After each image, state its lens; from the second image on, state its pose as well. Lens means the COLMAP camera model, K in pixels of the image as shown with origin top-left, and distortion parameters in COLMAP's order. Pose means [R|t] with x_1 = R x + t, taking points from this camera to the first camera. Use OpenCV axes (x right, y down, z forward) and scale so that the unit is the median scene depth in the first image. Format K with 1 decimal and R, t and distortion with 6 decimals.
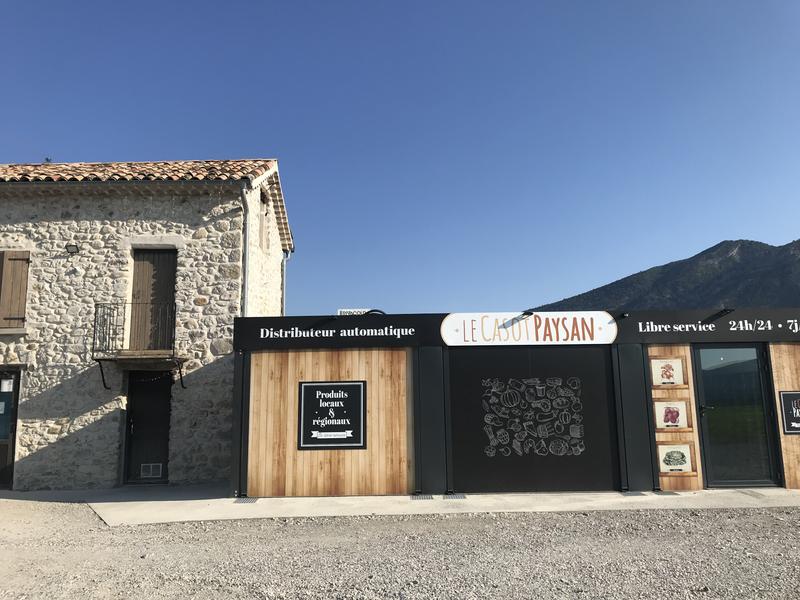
lens RADIAL K [[652.0, 0, 400.0], [0, 652.0, 300.0], [0, 0, 1]] dist [0.010162, -0.012445]
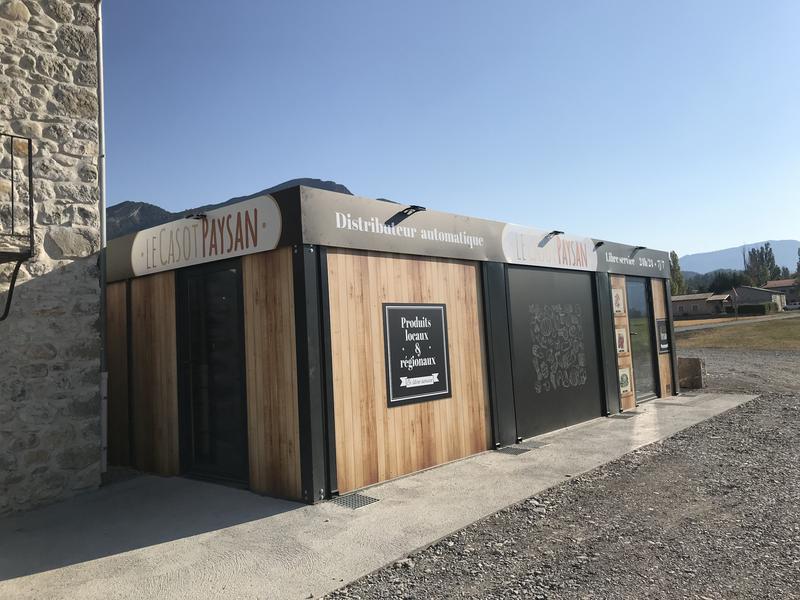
lens RADIAL K [[652.0, 0, 400.0], [0, 652.0, 300.0], [0, 0, 1]] dist [0.010162, -0.012445]
pose [[0.644336, 0.027340, 0.764254, -0.631558], [-0.077478, 0.996552, 0.029671, 0.102311], [-0.760808, -0.078330, 0.644233, 0.575694]]
